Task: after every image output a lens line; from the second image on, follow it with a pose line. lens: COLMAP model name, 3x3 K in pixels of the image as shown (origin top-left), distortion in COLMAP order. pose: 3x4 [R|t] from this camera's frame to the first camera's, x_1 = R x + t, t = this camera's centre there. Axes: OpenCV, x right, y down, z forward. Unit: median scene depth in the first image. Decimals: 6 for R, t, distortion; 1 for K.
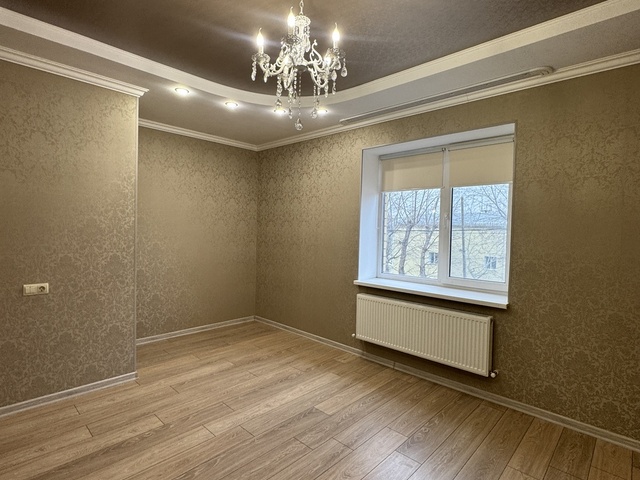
lens RADIAL K [[339.8, 0, 320.5], [0, 339.8, 239.3], [0, 0, 1]] dist [0.001445, 0.000017]
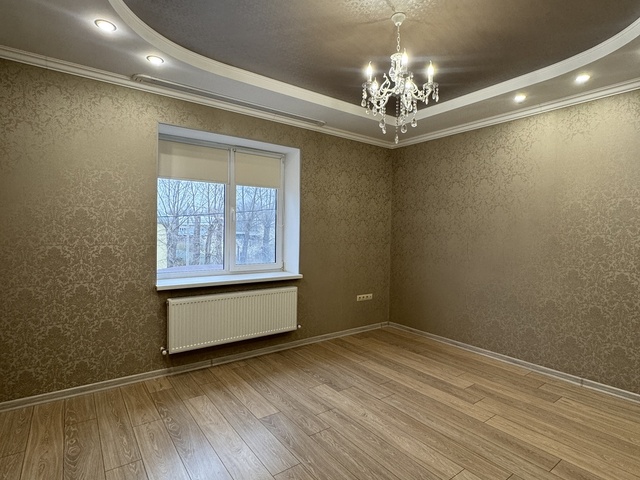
lens RADIAL K [[339.8, 0, 320.0], [0, 339.8, 239.3], [0, 0, 1]] dist [0.001445, 0.000017]
pose [[0.172889, -0.042440, 0.984027, -0.675549], [0.020115, 0.999015, 0.039553, -0.012368], [-0.984736, 0.012955, 0.173572, 0.531865]]
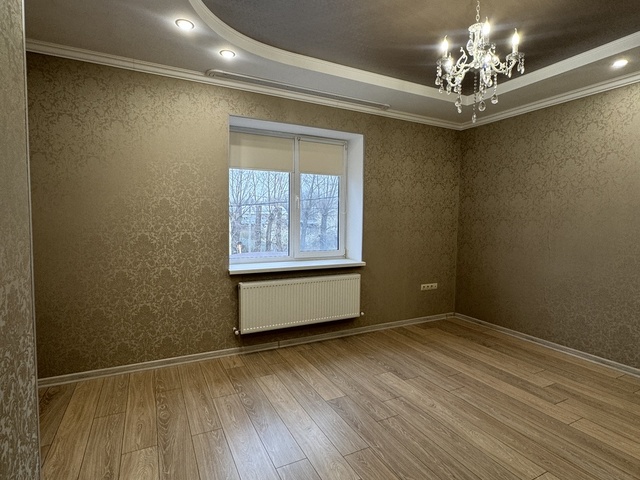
lens RADIAL K [[339.8, 0, 320.5], [0, 339.8, 239.6], [0, 0, 1]] dist [0.001445, 0.000017]
pose [[0.331297, -0.076050, 0.940457, -0.679405], [0.027340, 0.997102, 0.071000, -0.009662], [-0.943130, 0.002190, 0.332416, 0.553943]]
